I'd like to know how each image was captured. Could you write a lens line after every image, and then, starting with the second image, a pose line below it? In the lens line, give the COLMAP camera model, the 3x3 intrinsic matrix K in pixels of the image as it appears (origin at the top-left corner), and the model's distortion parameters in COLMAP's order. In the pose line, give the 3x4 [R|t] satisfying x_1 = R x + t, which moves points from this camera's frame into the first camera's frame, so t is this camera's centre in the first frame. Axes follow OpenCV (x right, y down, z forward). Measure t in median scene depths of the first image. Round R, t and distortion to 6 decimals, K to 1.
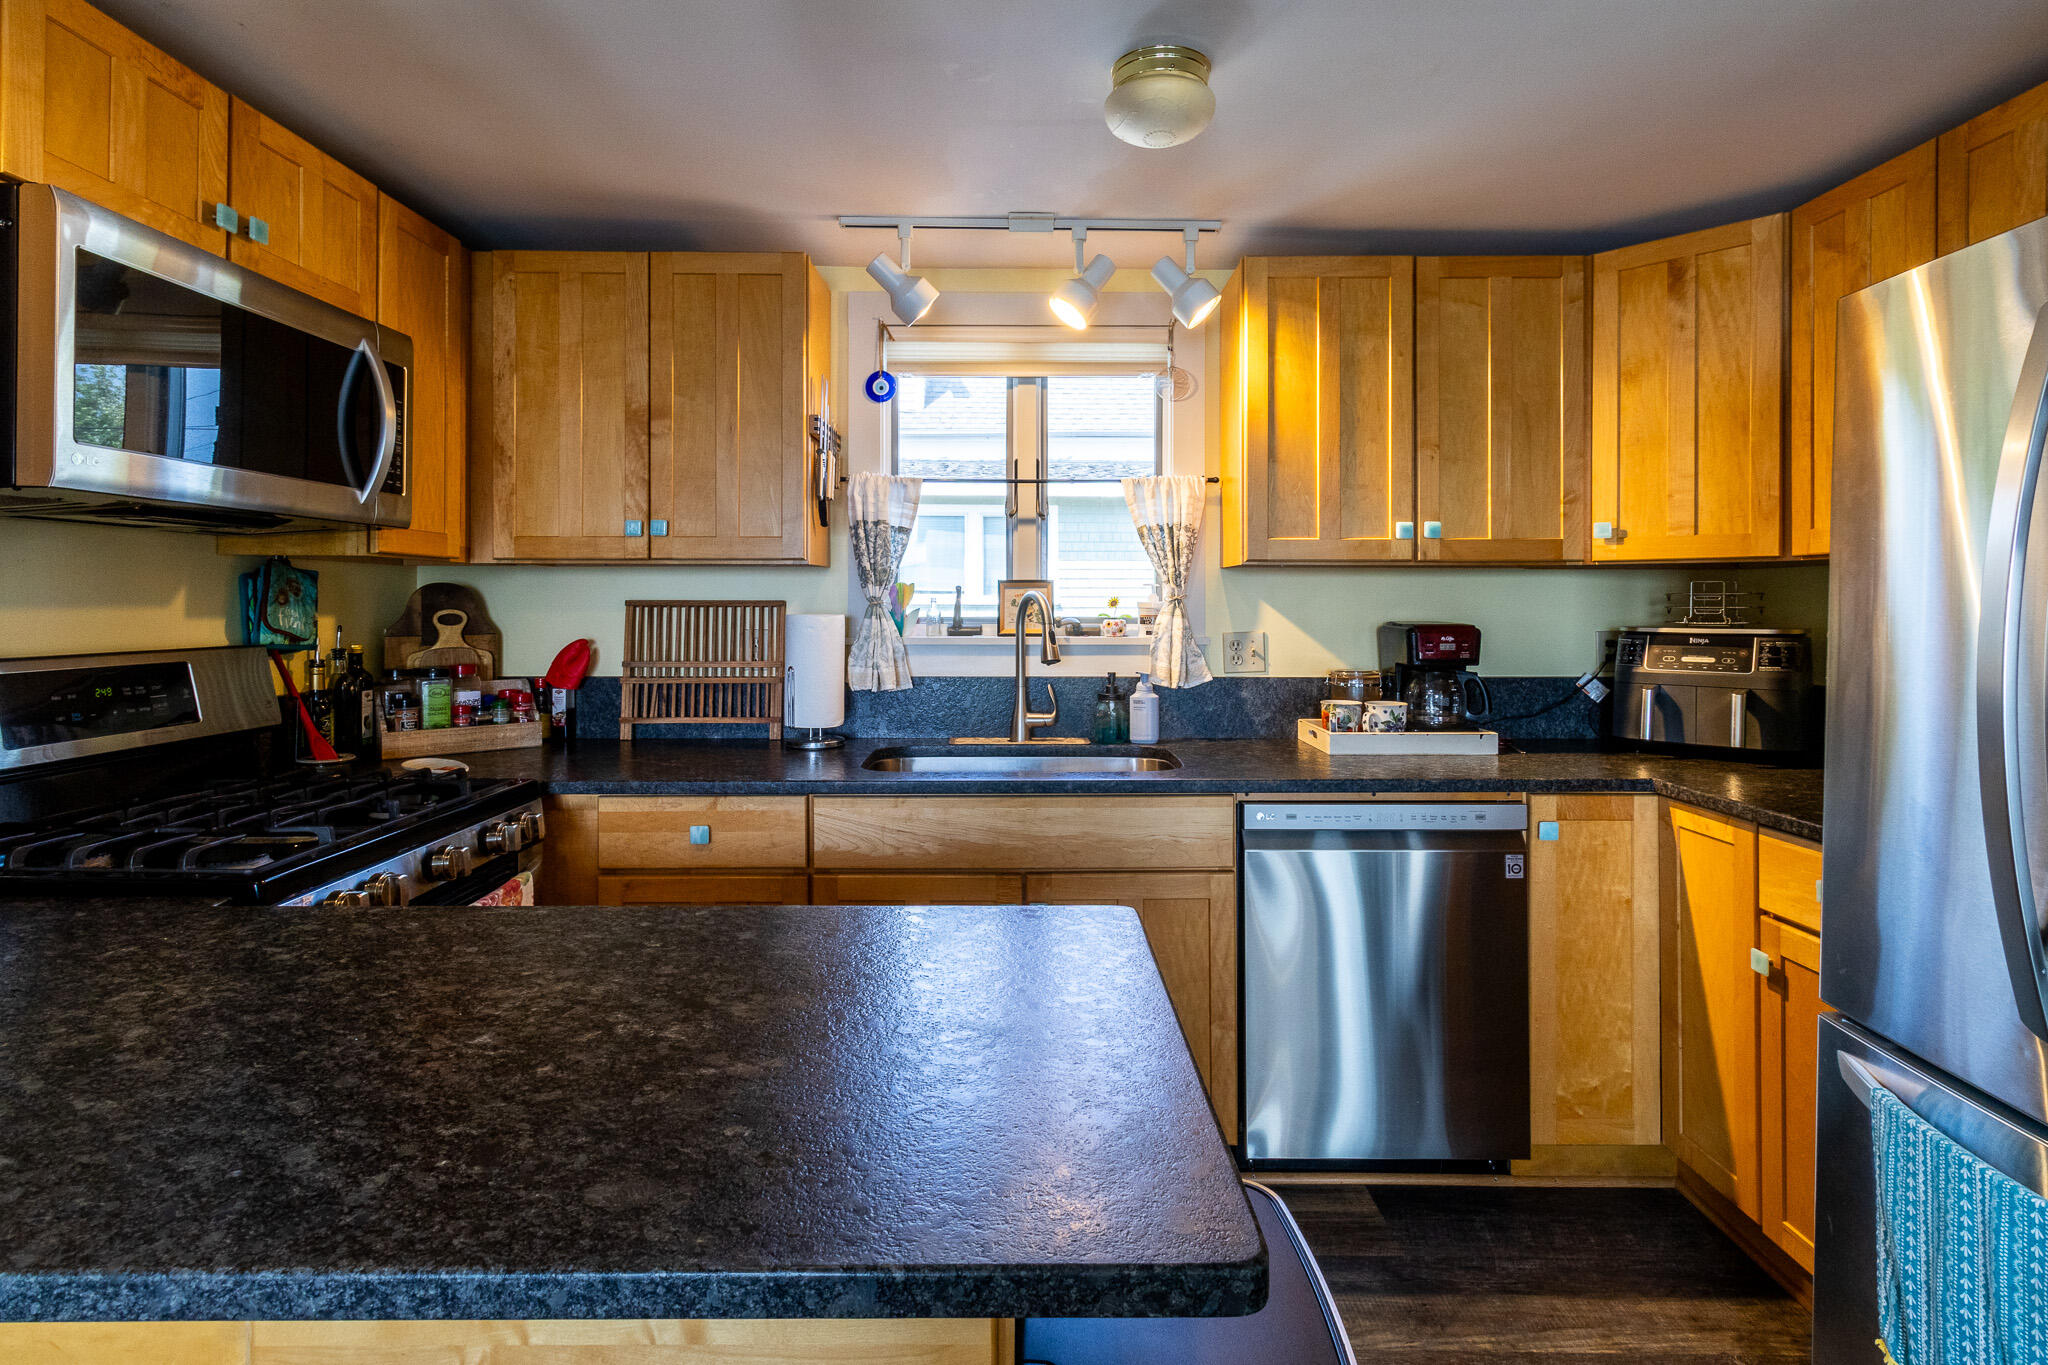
lens RADIAL K [[998.7, 0, 1038.5], [0, 998.7, 598.2], [0, 0, 1]] dist [-0.000107, 0.001026]
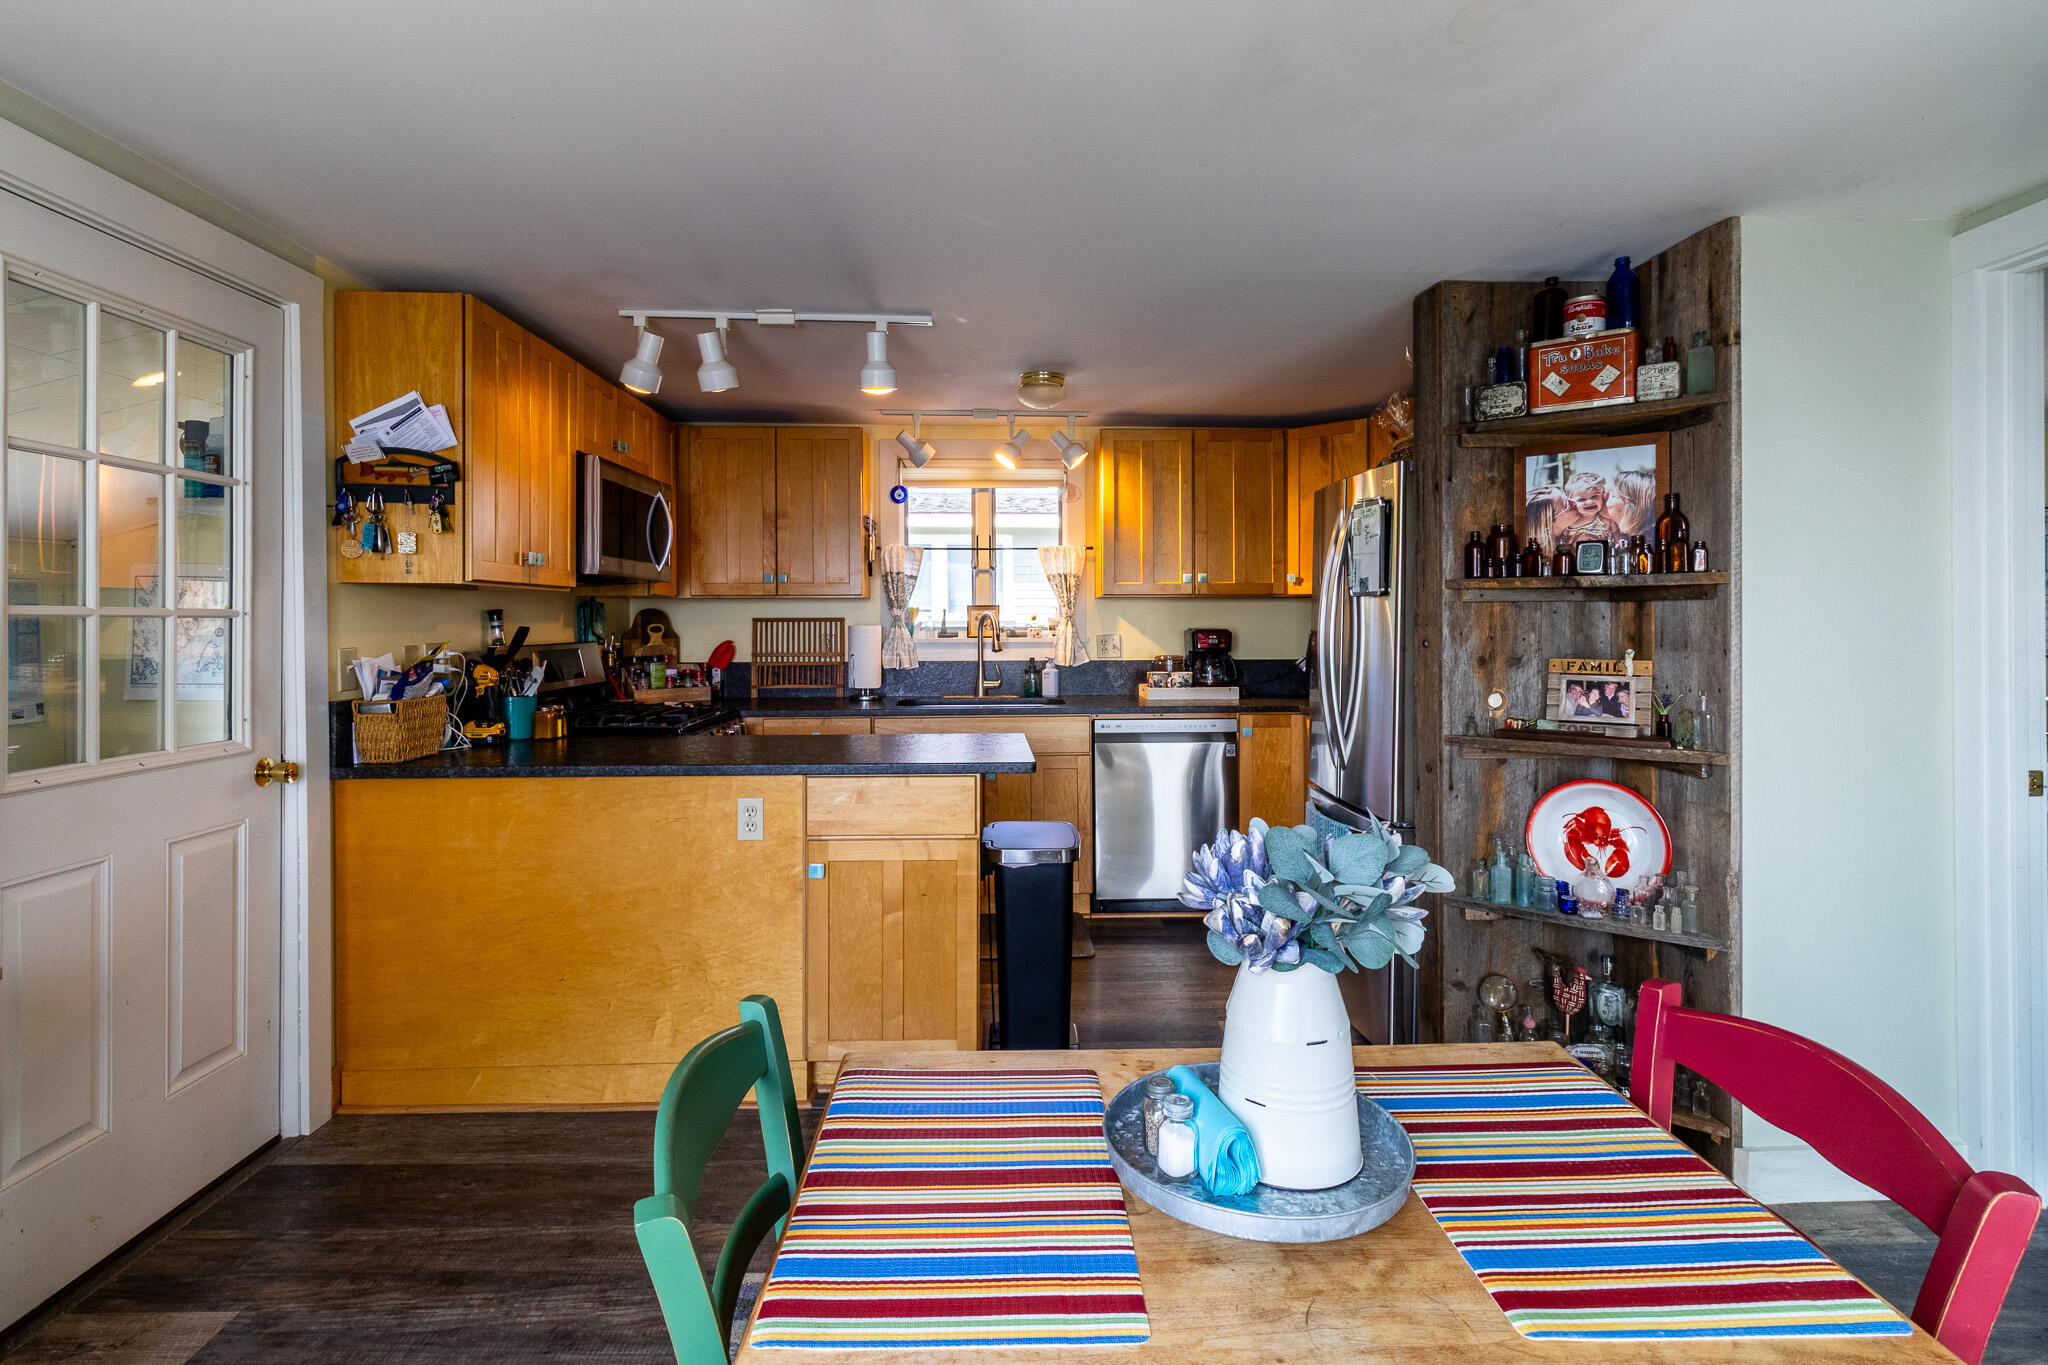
lens RADIAL K [[998.7, 0, 1036.3], [0, 998.7, 613.9], [0, 0, 1]] dist [-0.000107, 0.001026]
pose [[0.999207, -0.004638, 0.039553, 0.011429], [0.004615, 0.999989, 0.000656, -0.004160], [-0.039556, -0.000473, 0.999217, -0.783840]]
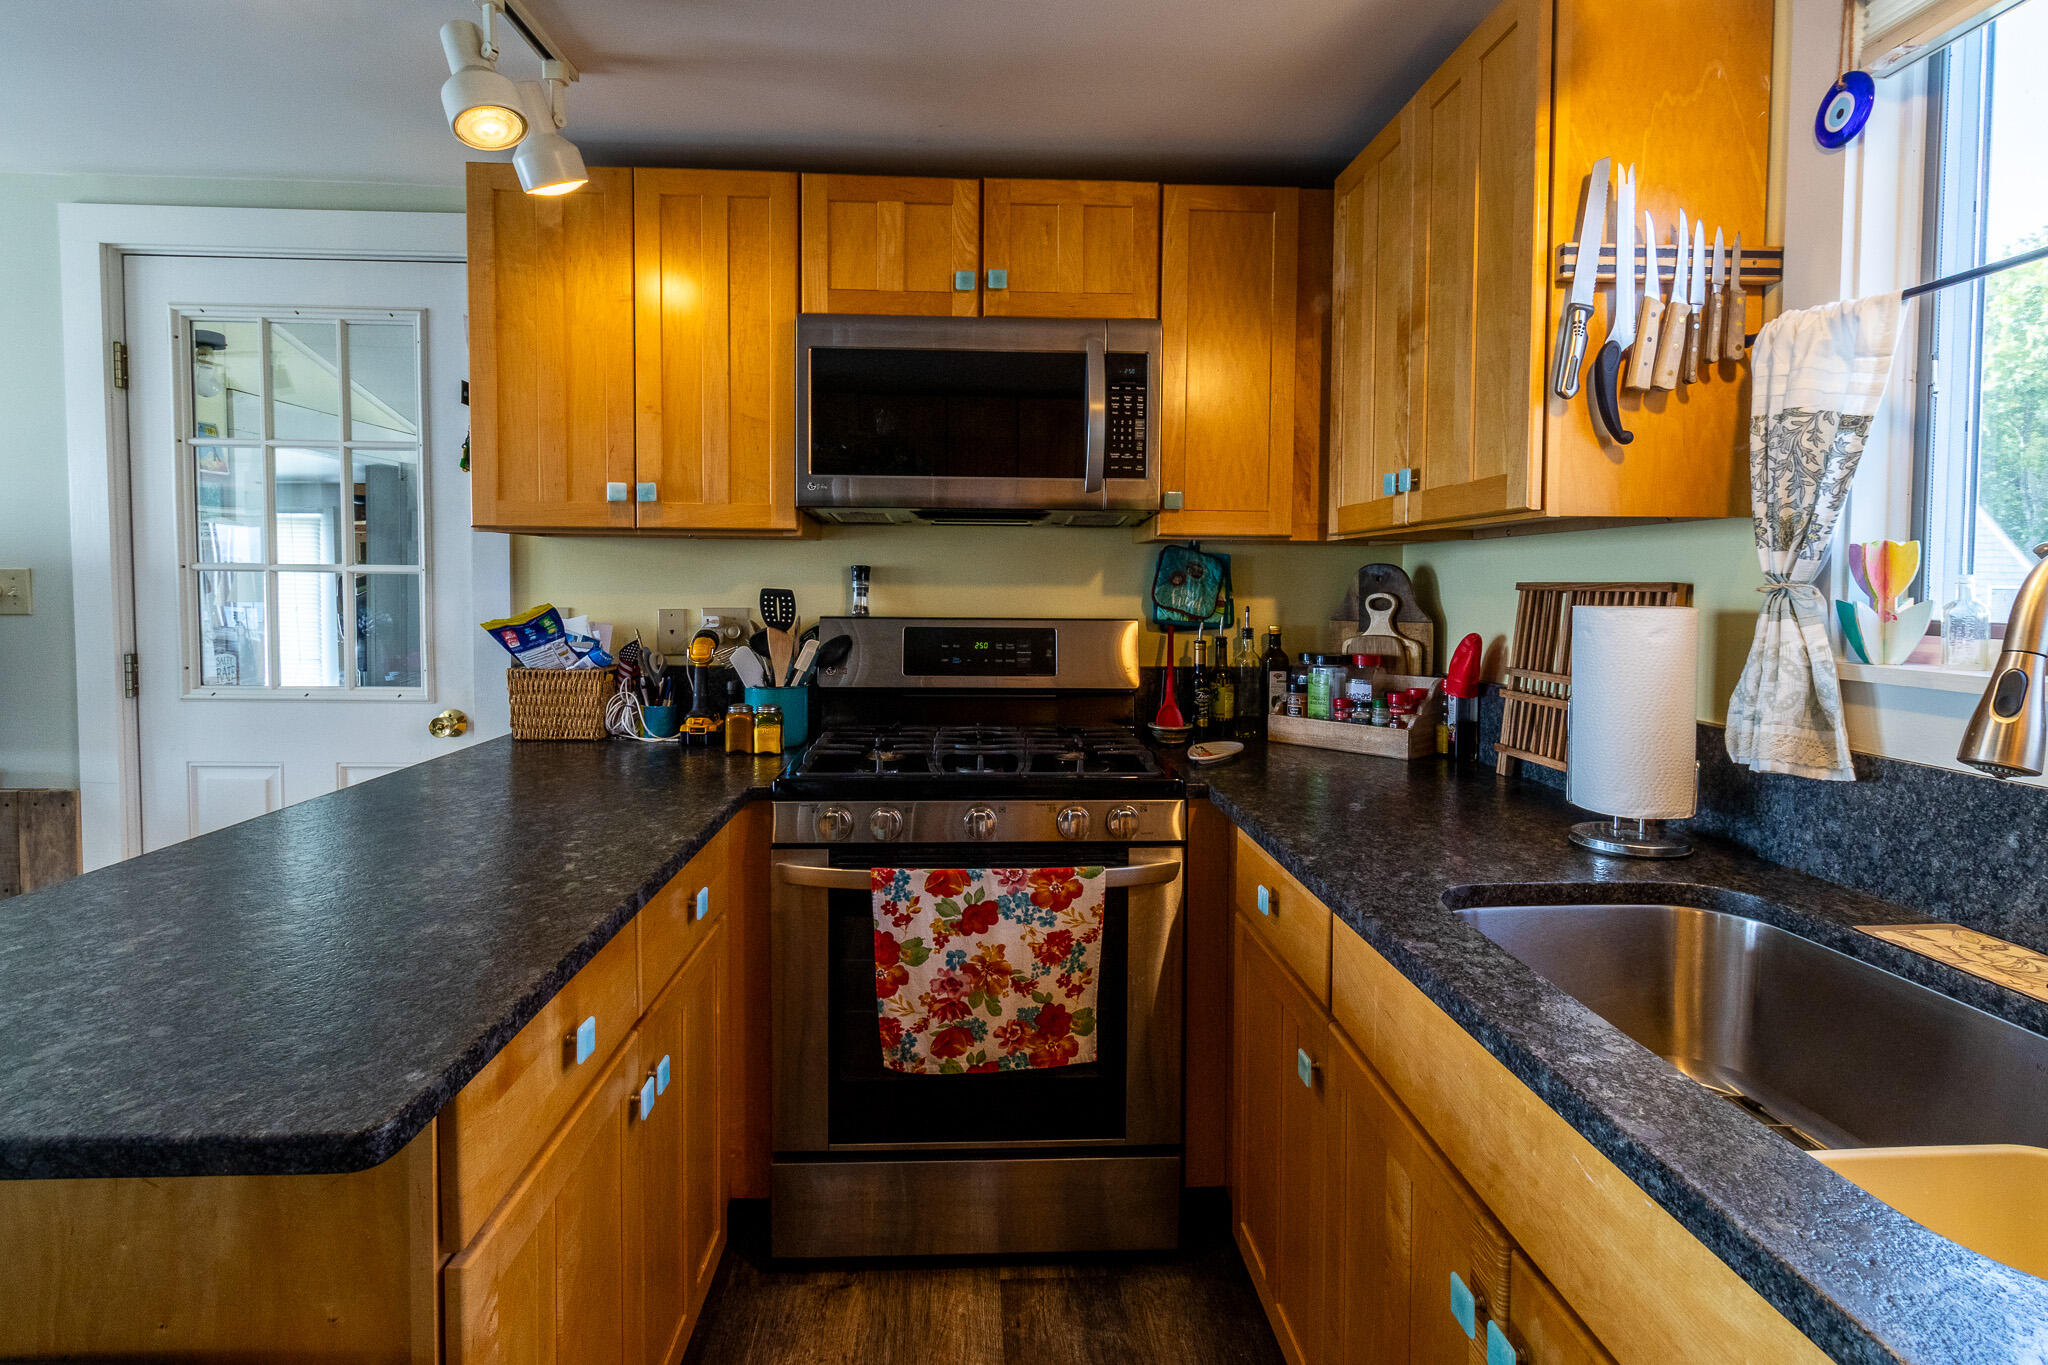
lens RADIAL K [[998.7, 0, 1024.9], [0, 998.7, 611.5], [0, 0, 1]] dist [-0.000107, 0.001026]
pose [[0.045437, 0.026231, -0.998623, 0.298117], [-0.005184, 0.999648, 0.026023, 0.006108], [0.998954, 0.003994, 0.045557, 0.636220]]
